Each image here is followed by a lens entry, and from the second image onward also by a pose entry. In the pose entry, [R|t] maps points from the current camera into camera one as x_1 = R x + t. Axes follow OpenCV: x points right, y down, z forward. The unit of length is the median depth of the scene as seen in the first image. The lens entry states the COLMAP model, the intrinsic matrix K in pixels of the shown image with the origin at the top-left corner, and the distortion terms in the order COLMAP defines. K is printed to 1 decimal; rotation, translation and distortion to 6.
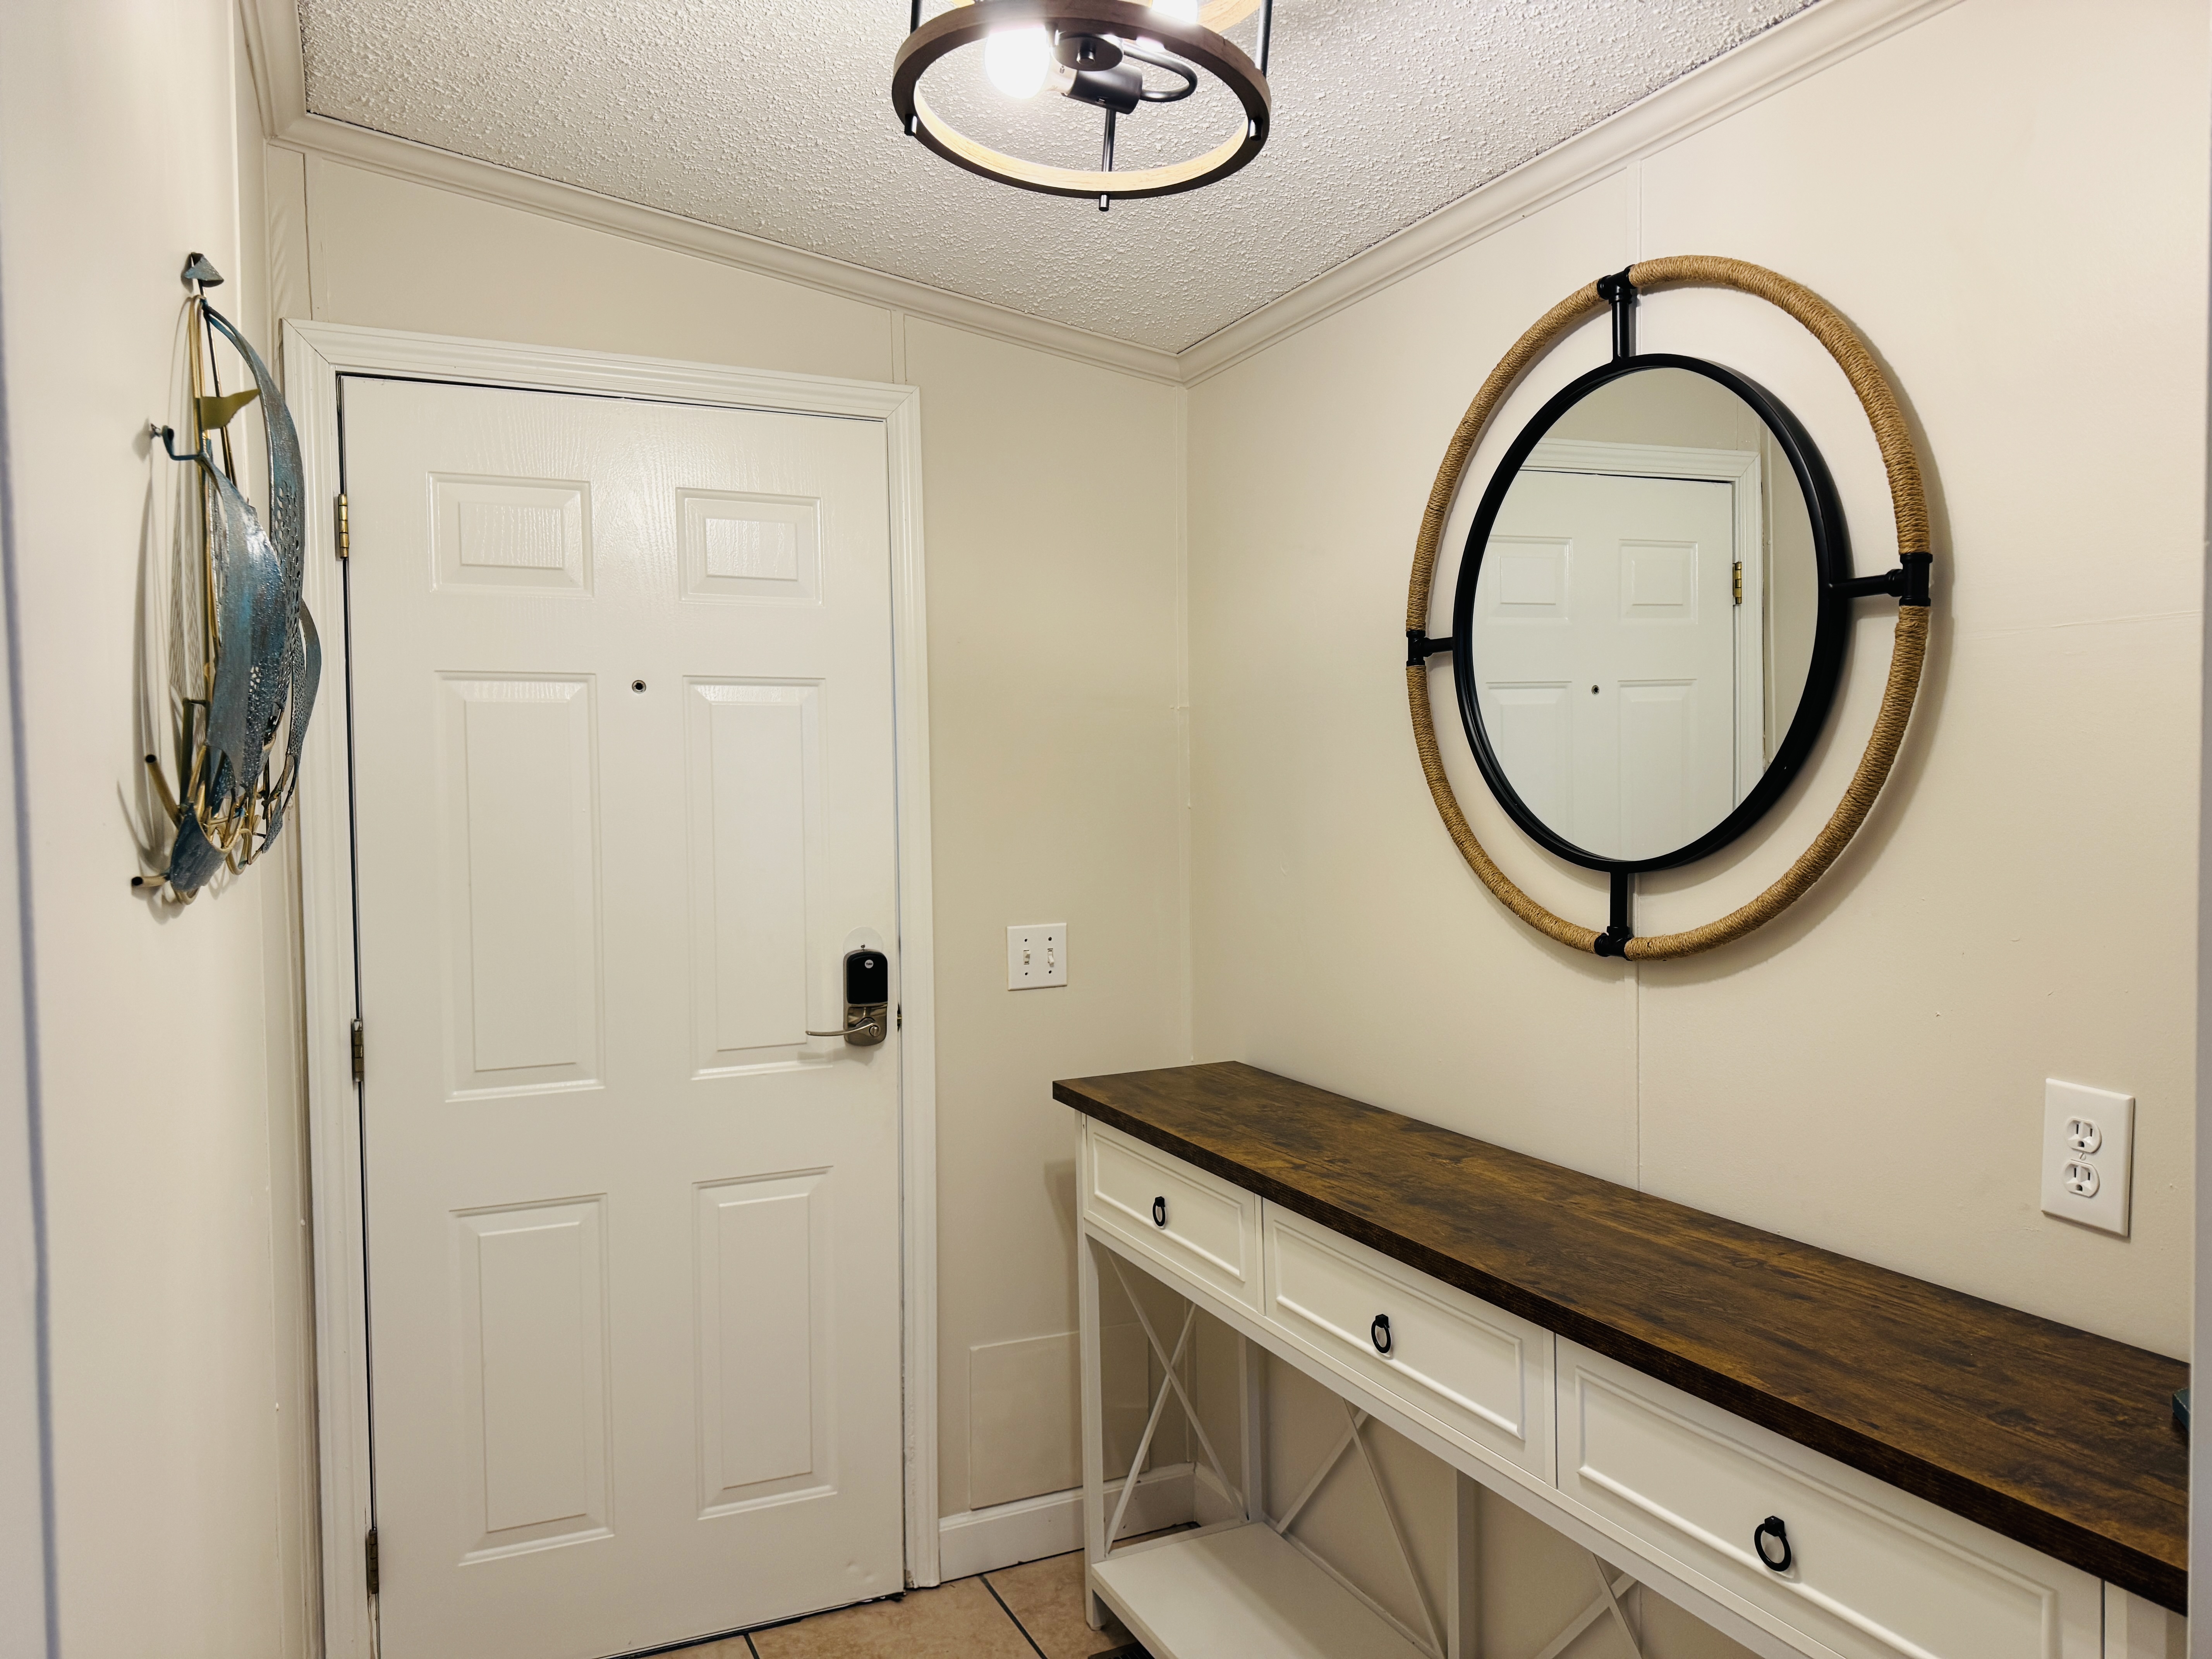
lens RADIAL K [[1562.5, 0, 1103.0], [0, 1562.5, 821.2], [0, 0, 1]] dist [0.140132, -0.195398]
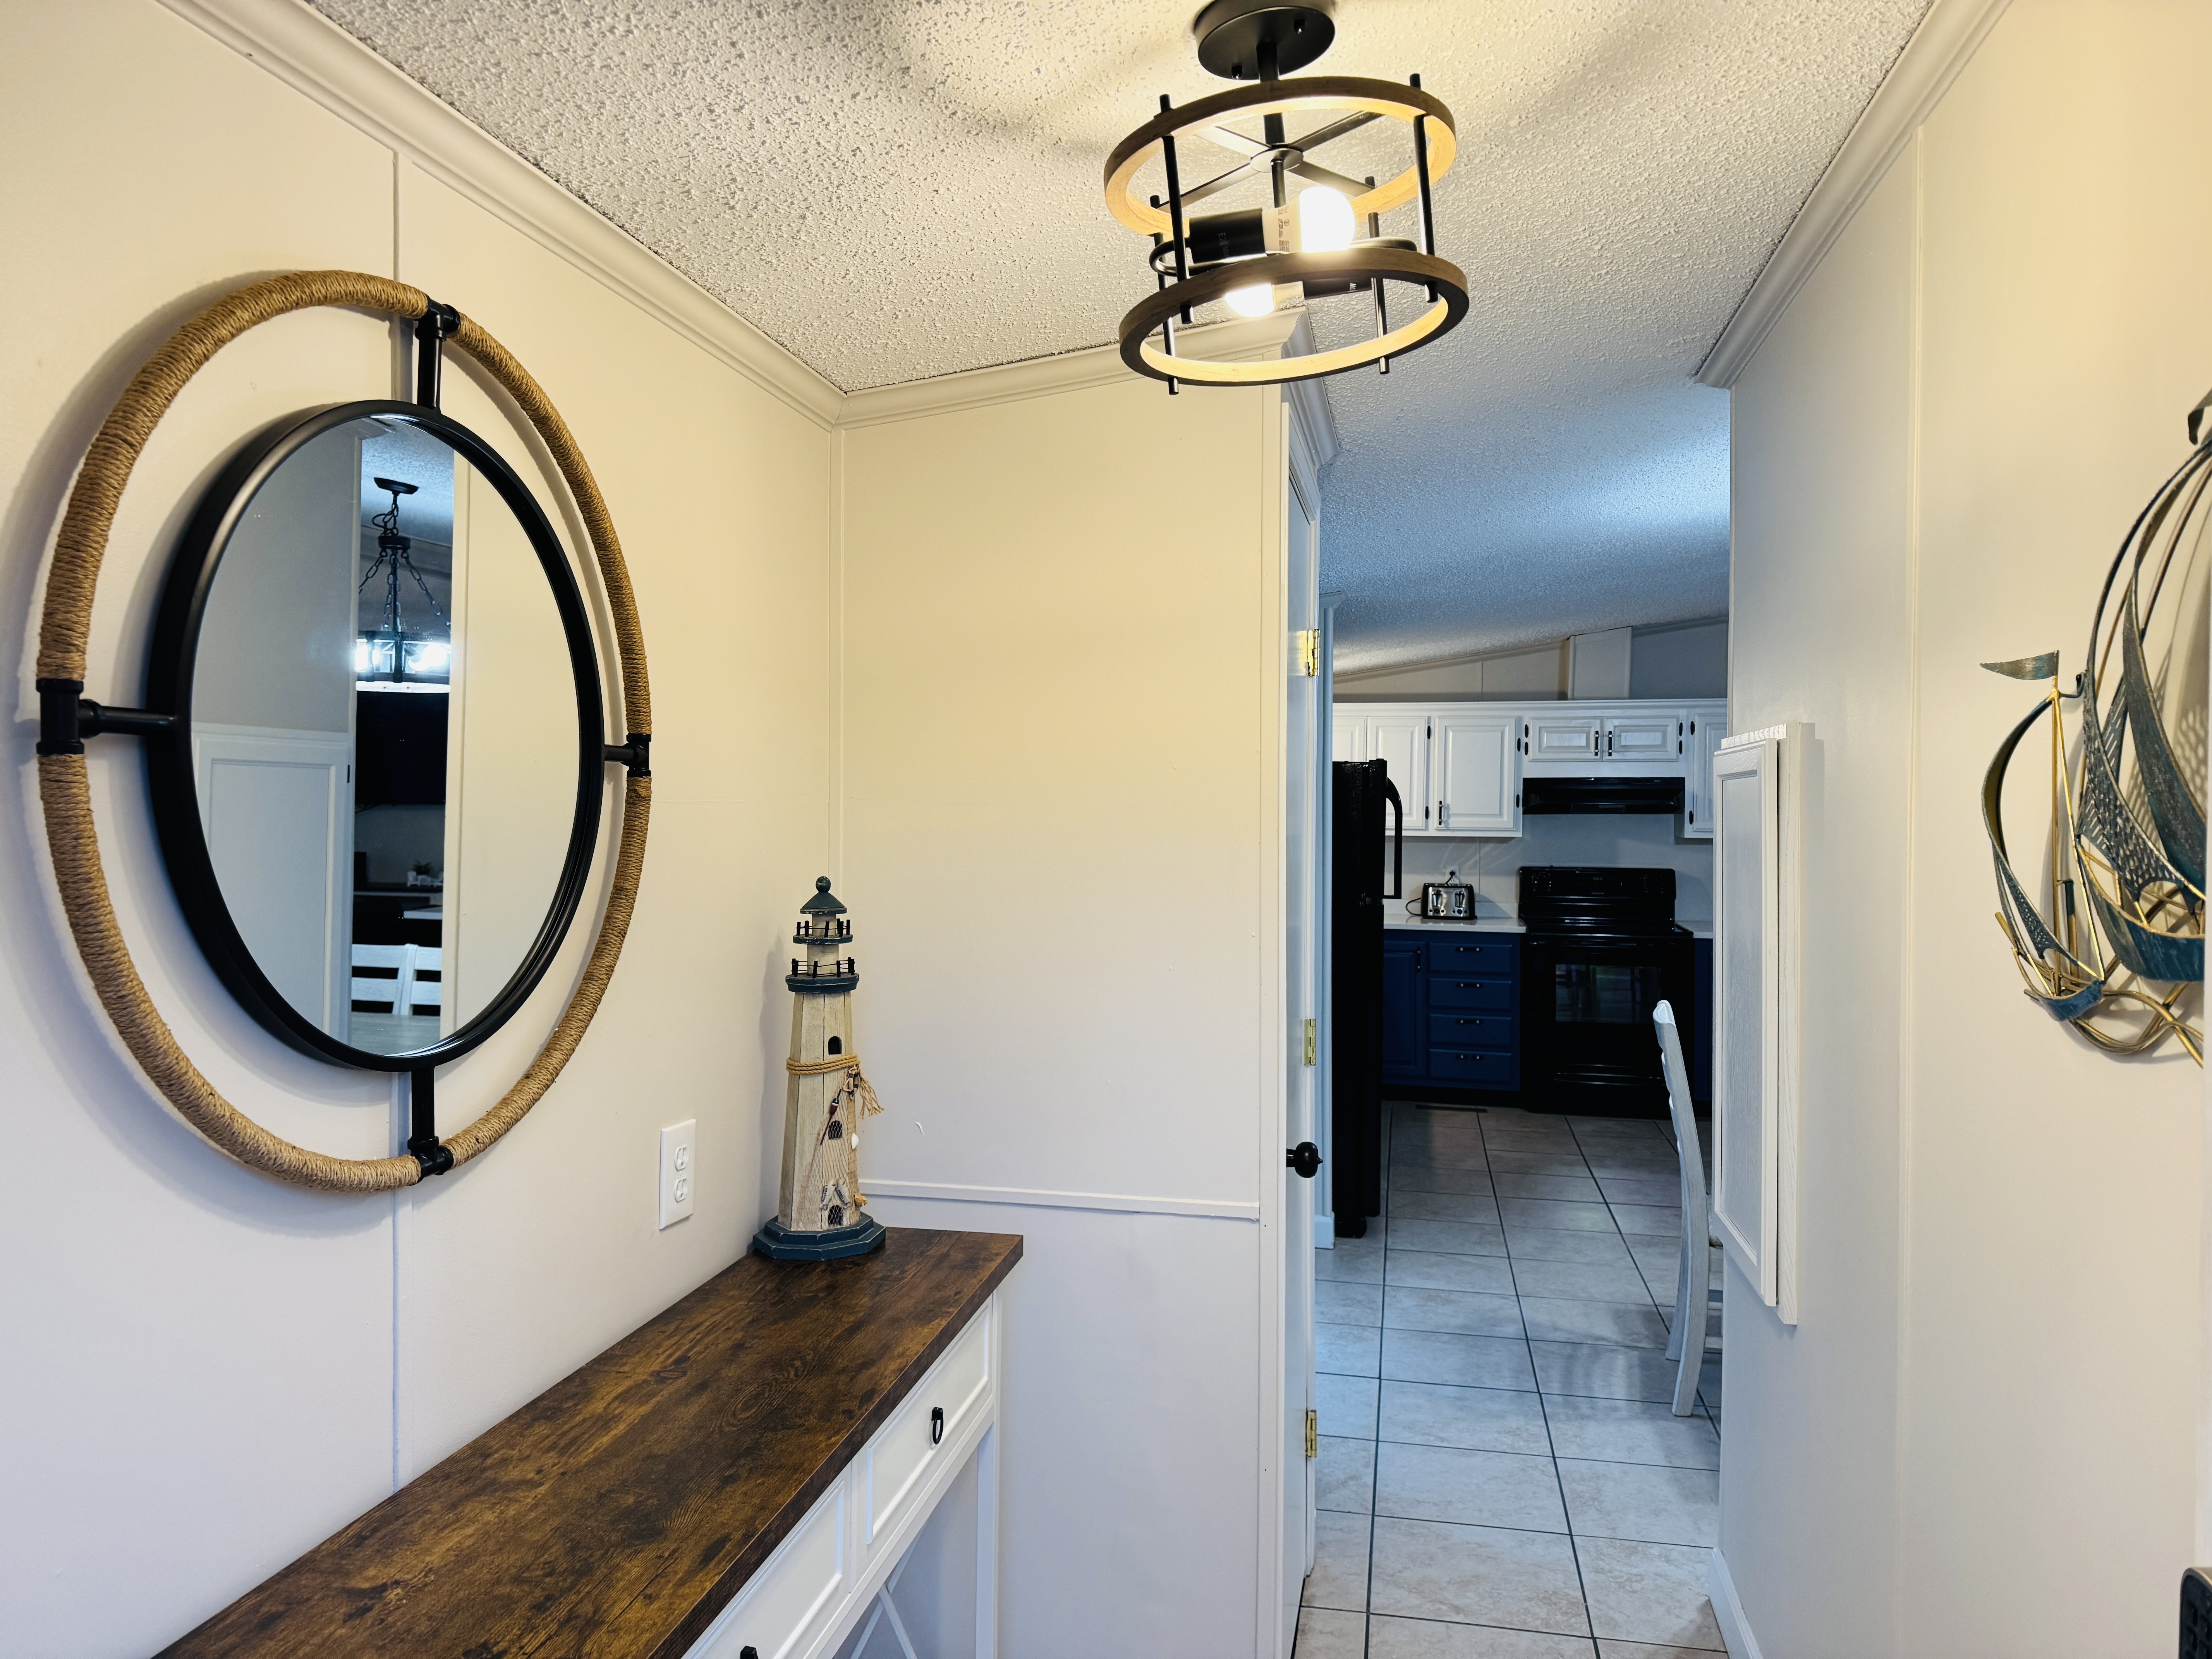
lens RADIAL K [[1562.5, 0, 1103.0], [0, 1562.5, 821.2], [0, 0, 1]] dist [0.140132, -0.195398]
pose [[-0.804941, 0.000027, 0.593354, -0.454829], [0.019249, 0.999475, 0.026067, -0.115558], [-0.593042, 0.032404, -0.804519, 1.611945]]
